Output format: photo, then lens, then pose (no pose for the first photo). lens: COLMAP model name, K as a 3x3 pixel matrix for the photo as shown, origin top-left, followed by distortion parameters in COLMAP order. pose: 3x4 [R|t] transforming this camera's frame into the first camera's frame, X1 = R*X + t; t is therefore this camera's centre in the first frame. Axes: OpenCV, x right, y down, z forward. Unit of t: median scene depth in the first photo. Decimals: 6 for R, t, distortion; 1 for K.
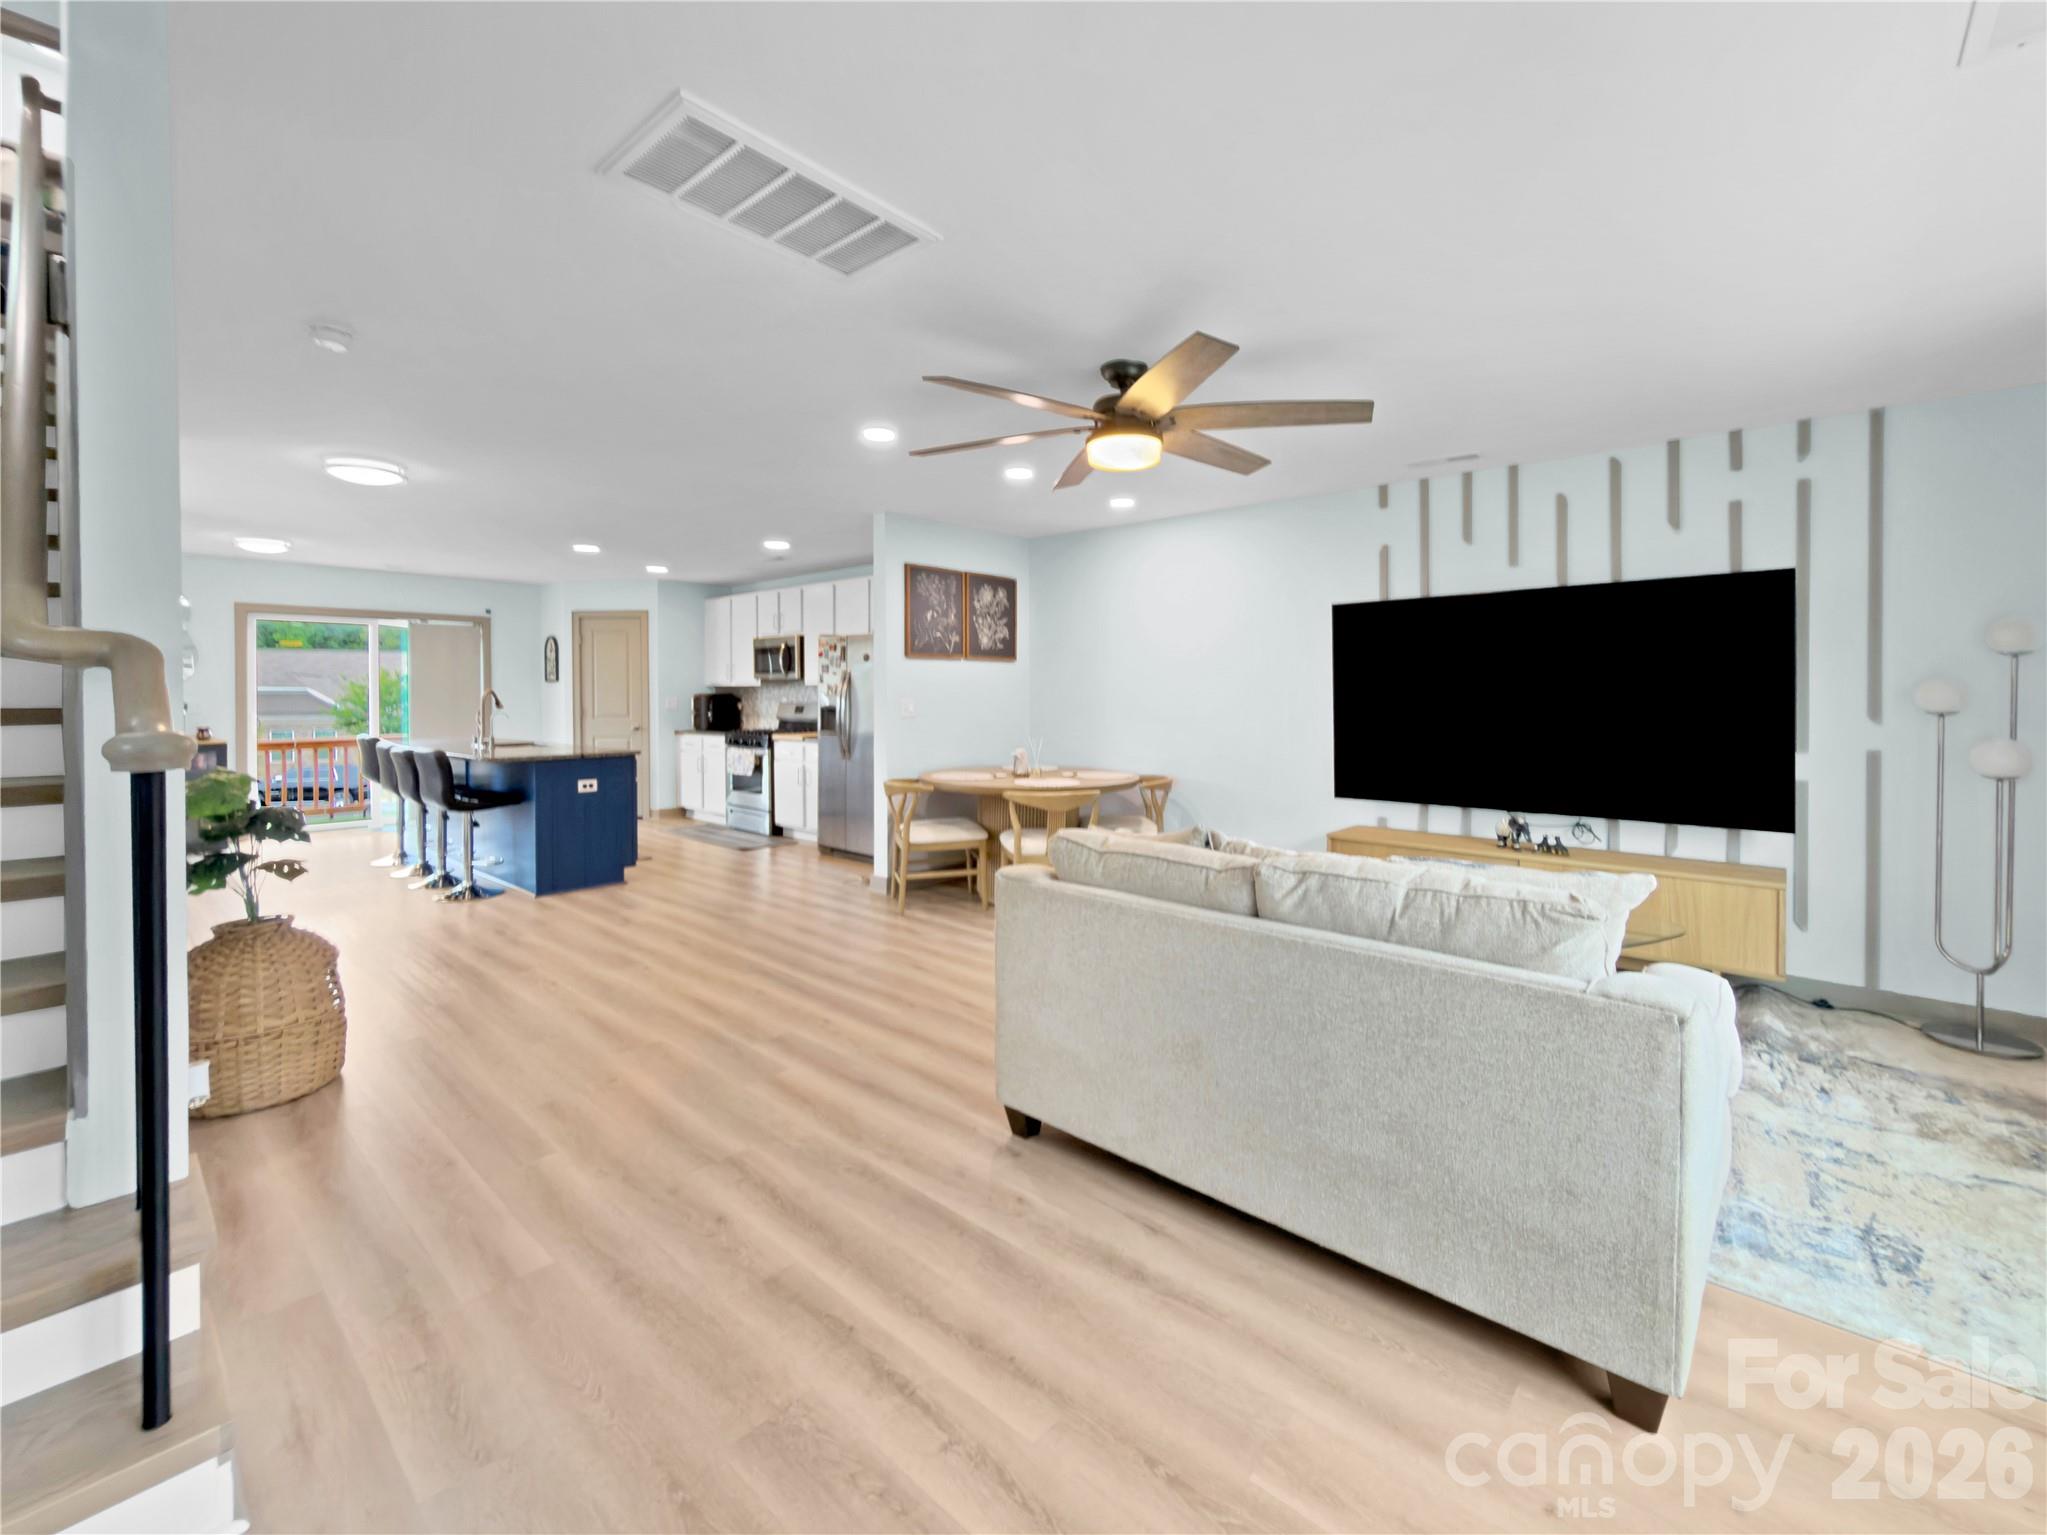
lens RADIAL K [[834.3, 0, 1024.4], [0, 834.3, 715.2], [0, 0, 1]] dist [0.001263, 0.000017]
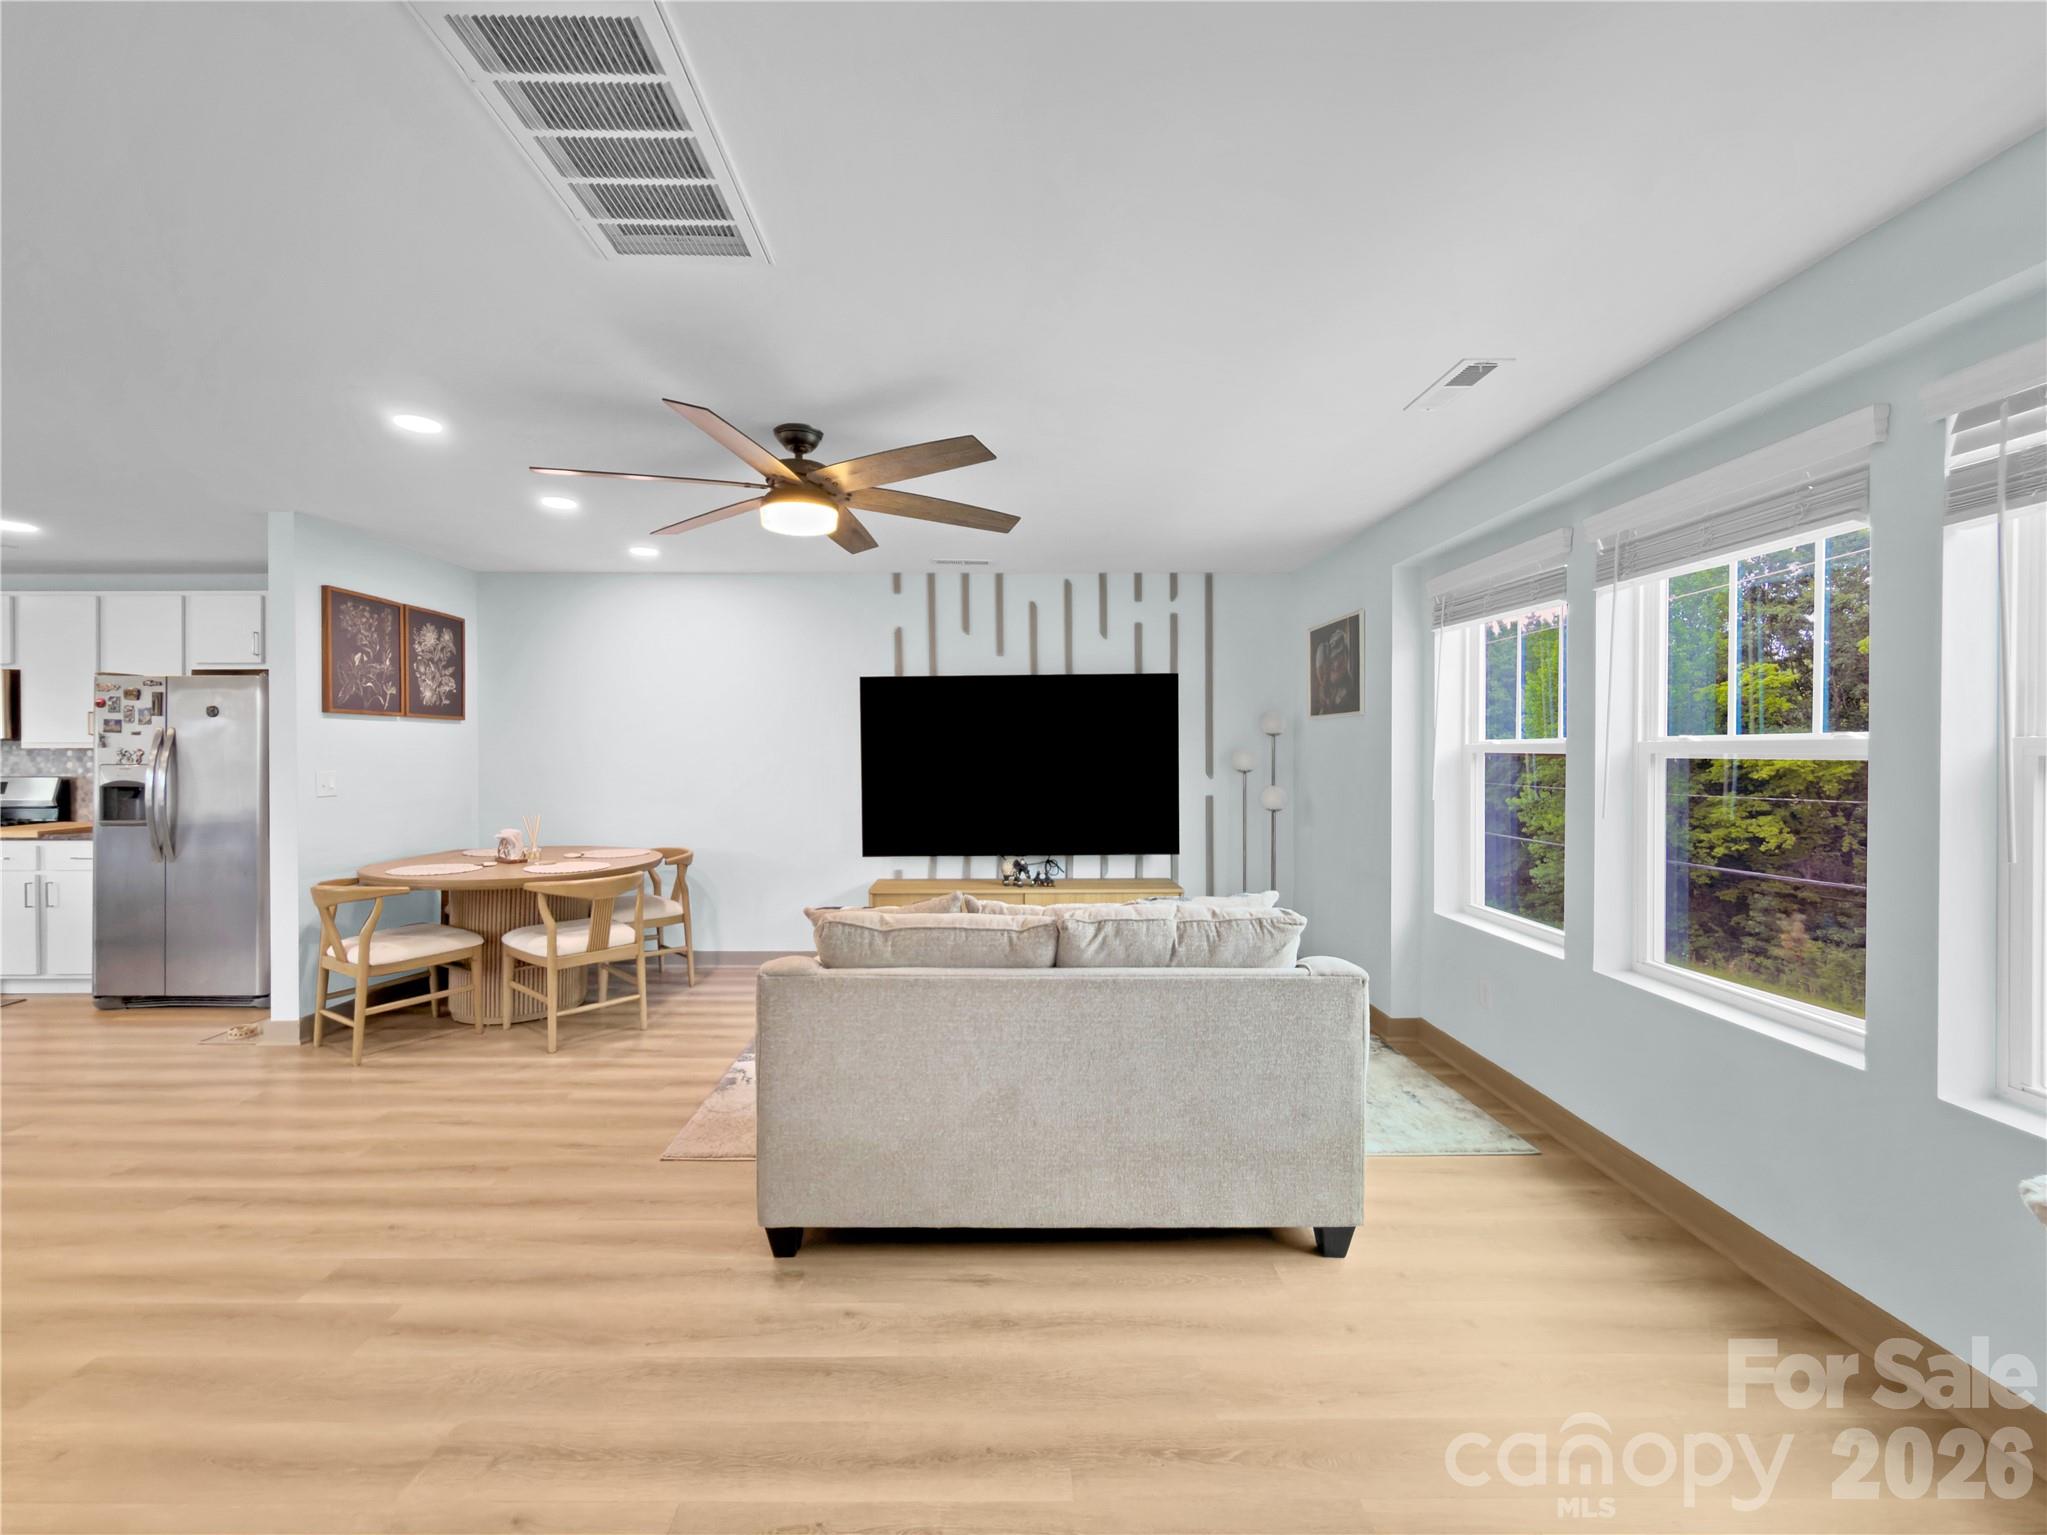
lens RADIAL K [[821.4, 0, 1023.5], [0, 821.4, 767.5], [0, 0, 1]] dist [0.001013, -0.000162]
pose [[0.755124, -0.013923, 0.655434, -0.196288], [0.019859, 0.999801, -0.001640, -0.011947], [-0.655281, 0.014255, 0.755251, 0.071550]]
